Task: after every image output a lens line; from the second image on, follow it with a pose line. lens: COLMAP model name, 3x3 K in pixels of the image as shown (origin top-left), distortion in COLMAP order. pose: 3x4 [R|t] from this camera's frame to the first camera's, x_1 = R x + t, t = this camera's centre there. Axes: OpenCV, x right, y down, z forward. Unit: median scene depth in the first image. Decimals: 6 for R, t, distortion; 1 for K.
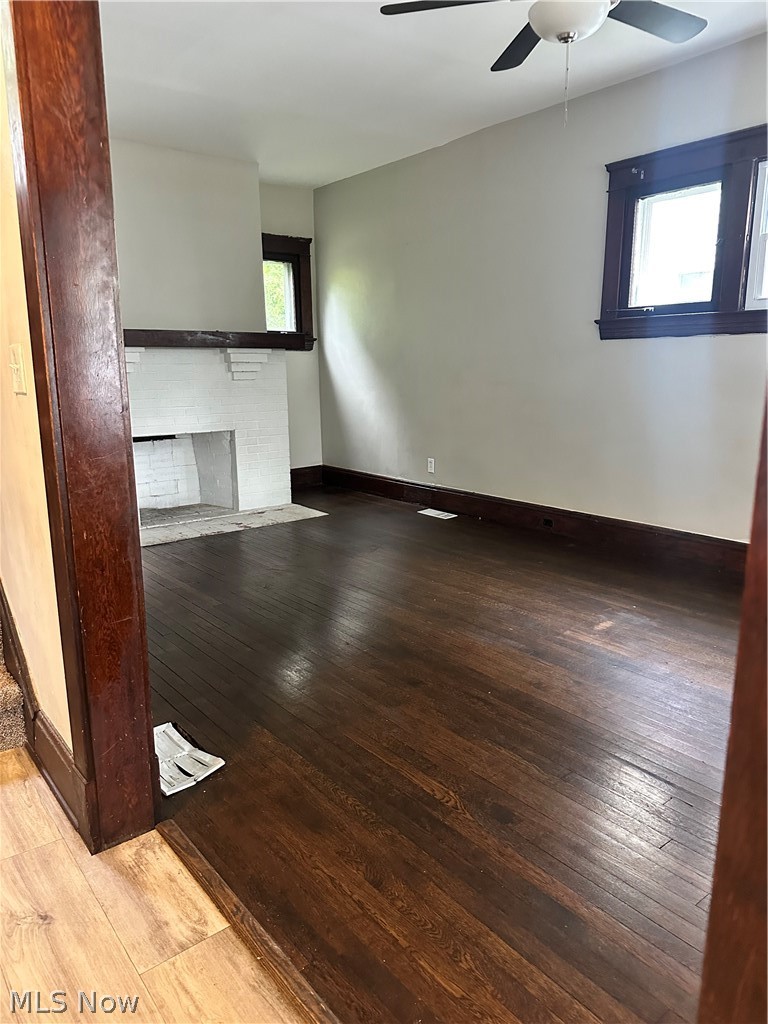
lens RADIAL K [[698.8, 0, 383.4], [0, 698.8, 512.9], [0, 0, 1]] dist [0.001285, -0.000832]
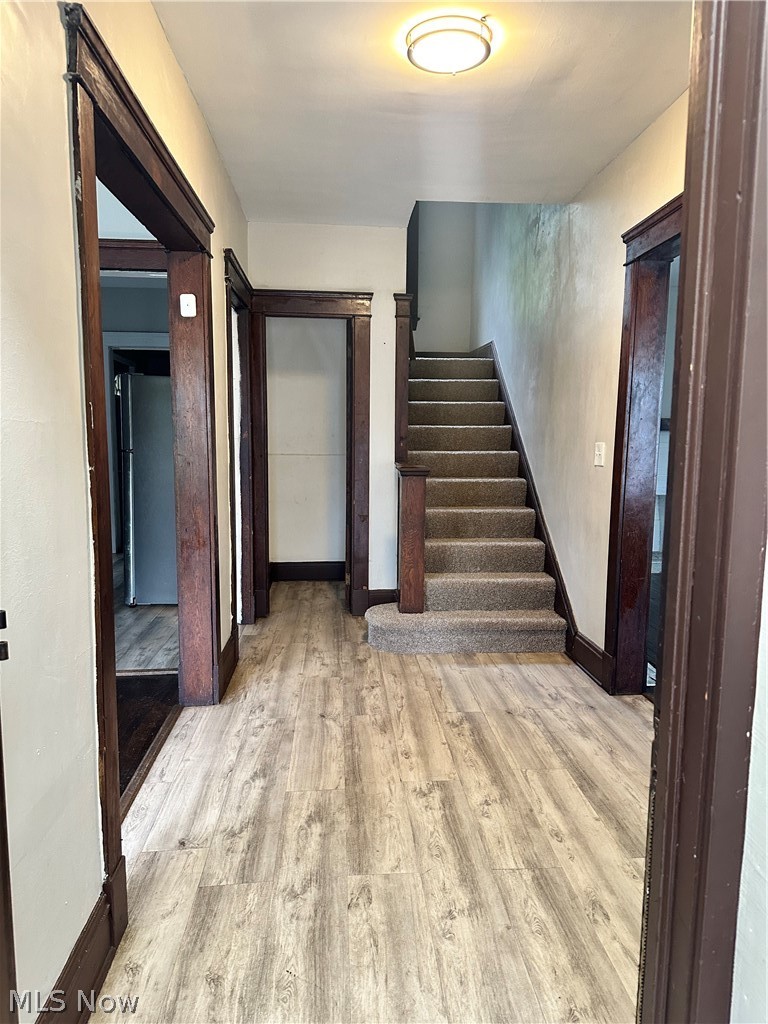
lens RADIAL K [[698.8, 0, 381.4], [0, 698.8, 511.3], [0, 0, 1]] dist [0.001285, -0.000832]
pose [[0.819131, 0.077802, -0.568305, 0.143175], [-0.132338, 0.989663, -0.055260, 0.167759], [0.558131, 0.120473, 0.820960, -1.073752]]
